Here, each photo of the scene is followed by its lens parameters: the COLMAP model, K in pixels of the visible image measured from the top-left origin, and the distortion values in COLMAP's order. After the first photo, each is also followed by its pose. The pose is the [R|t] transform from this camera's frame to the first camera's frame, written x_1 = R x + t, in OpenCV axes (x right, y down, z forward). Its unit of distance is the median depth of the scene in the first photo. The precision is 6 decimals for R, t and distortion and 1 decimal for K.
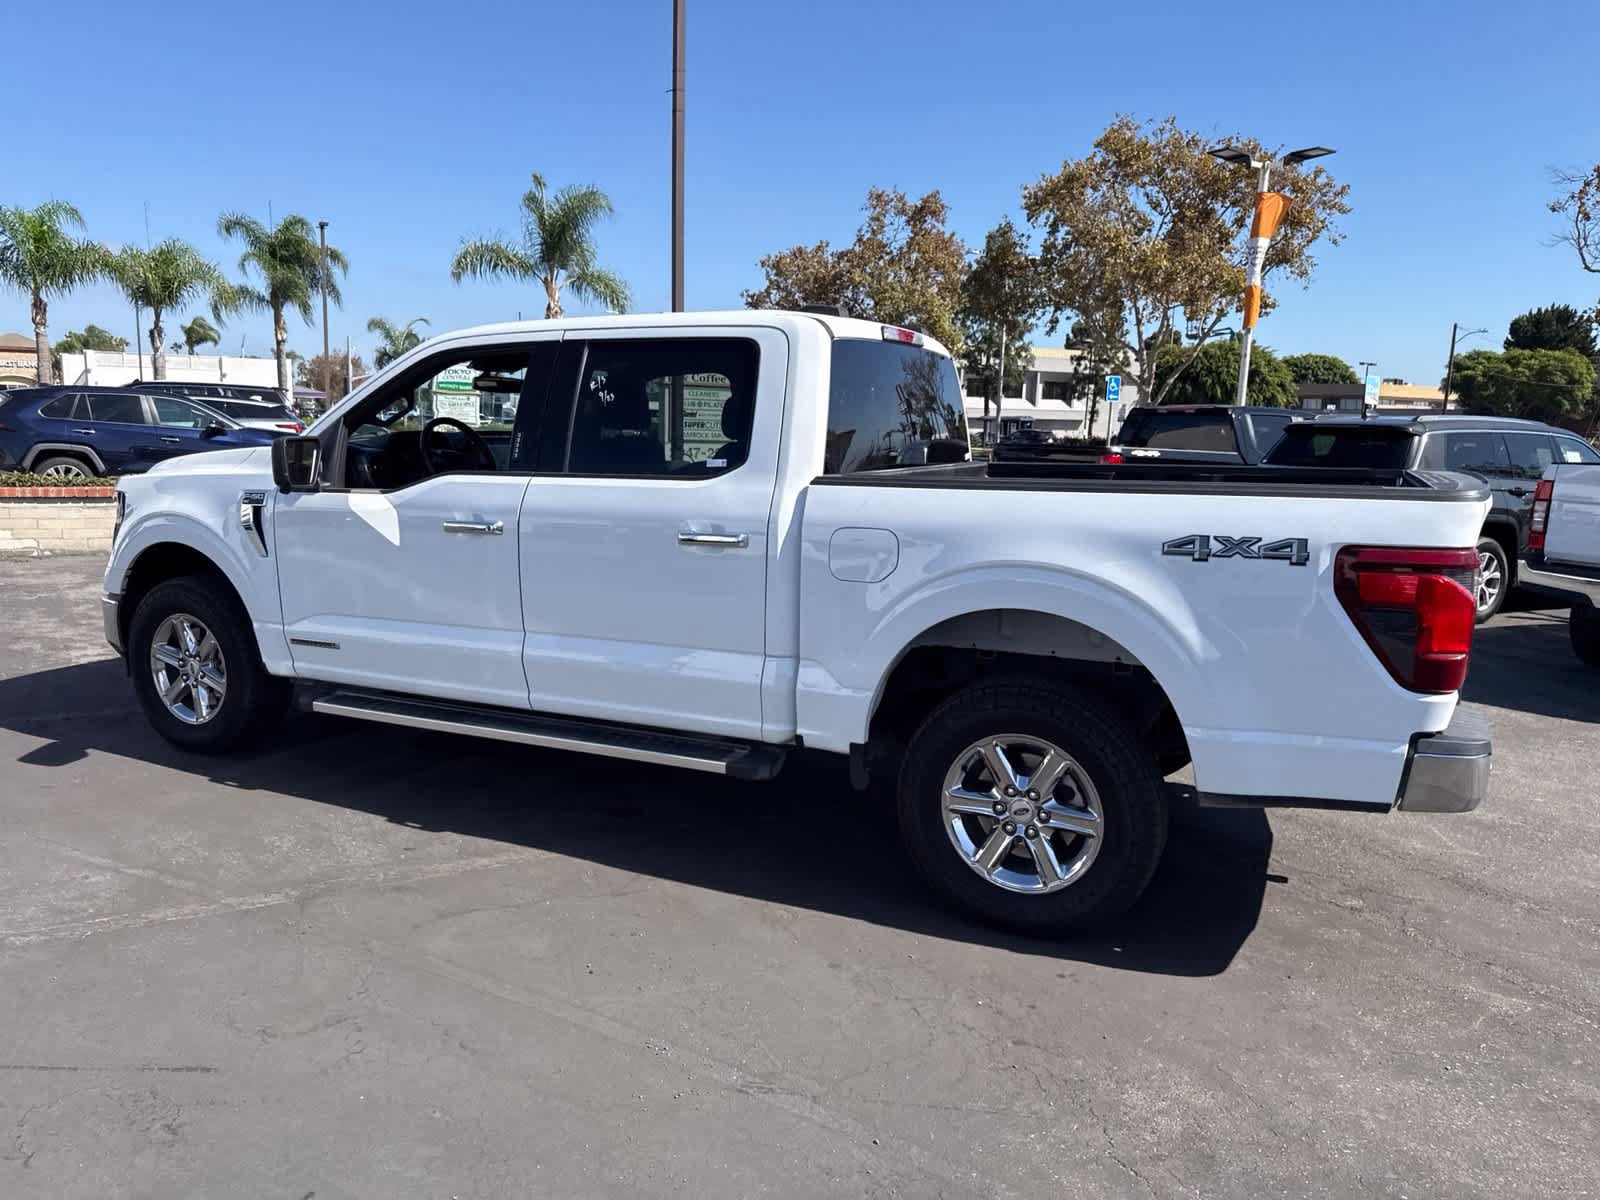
lens RADIAL K [[1131.5, 0, 795.7], [0, 1131.5, 600.6], [0, 0, 1]] dist [0.070430, -0.083947]
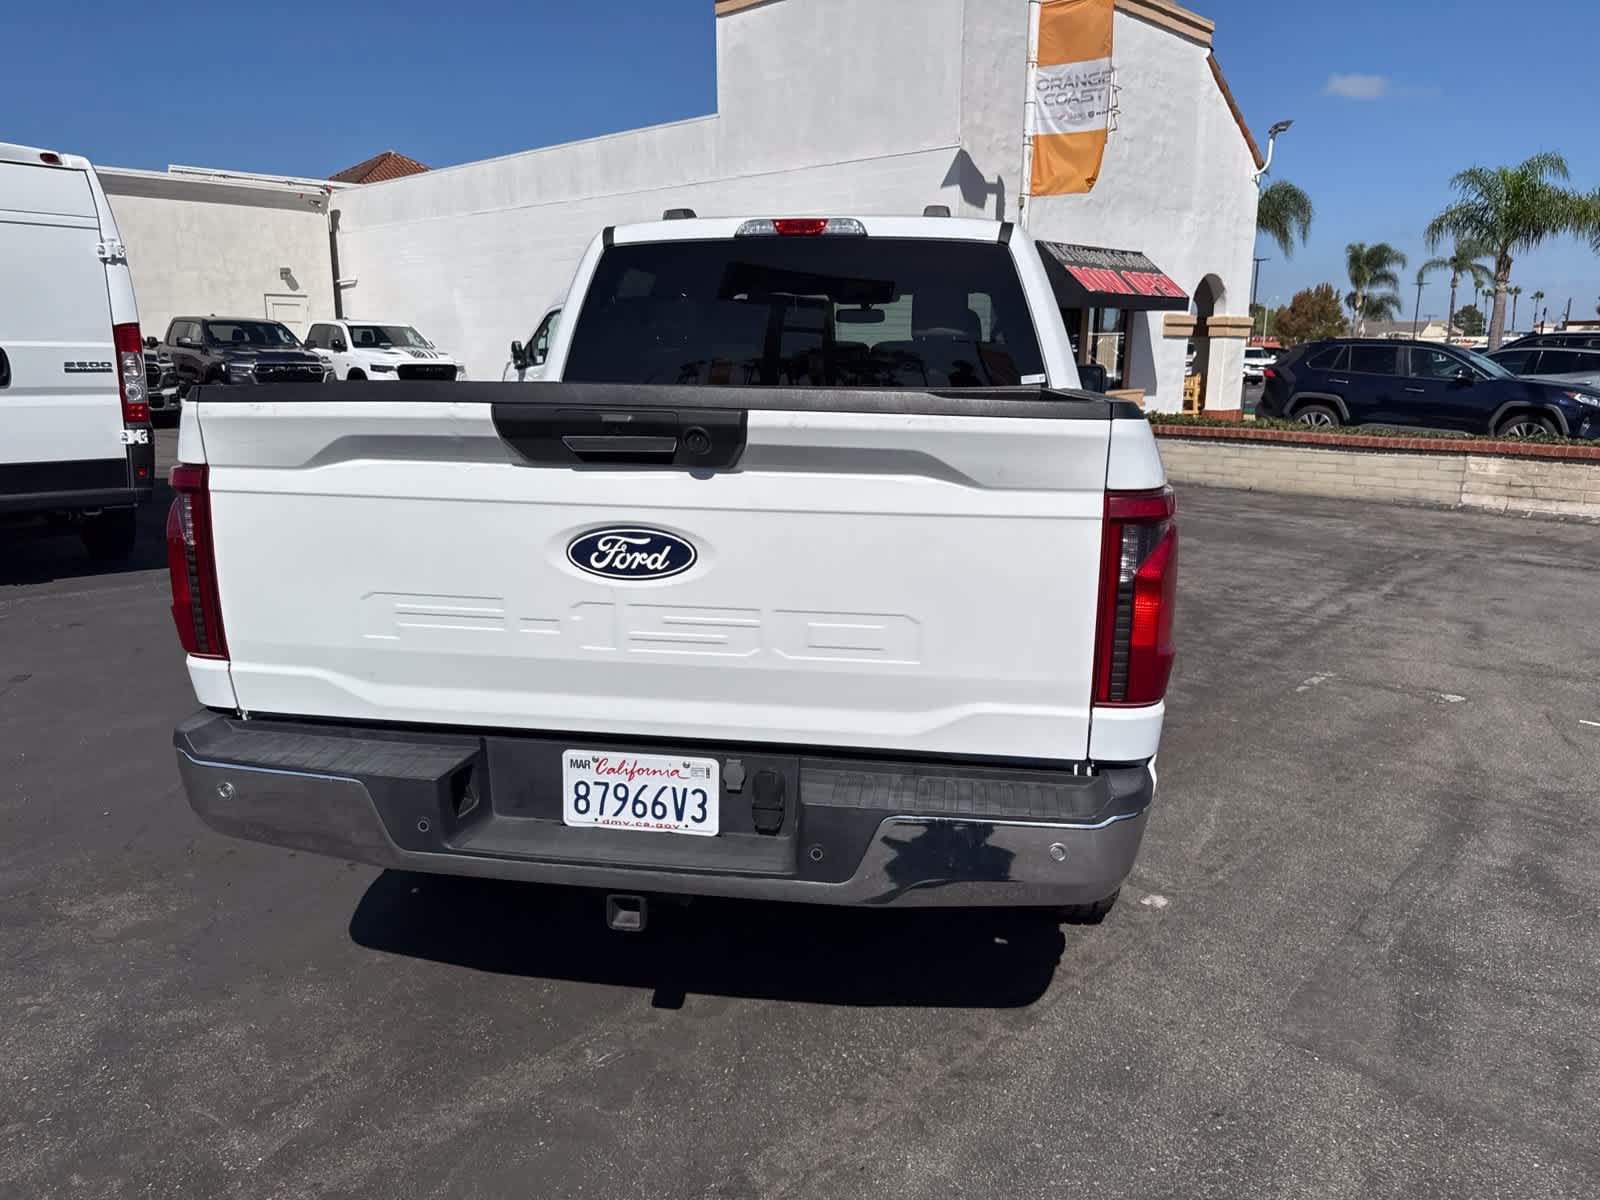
lens RADIAL K [[1135.8, 0, 810.6], [0, 1135.8, 597.5], [0, 0, 1]] dist [0.011808, -0.002803]
pose [[0.286309, 0.181826, -0.940726, 0.891391], [-0.154182, 0.977776, 0.142062, -0.082022], [0.945650, 0.104369, 0.307981, 0.731708]]
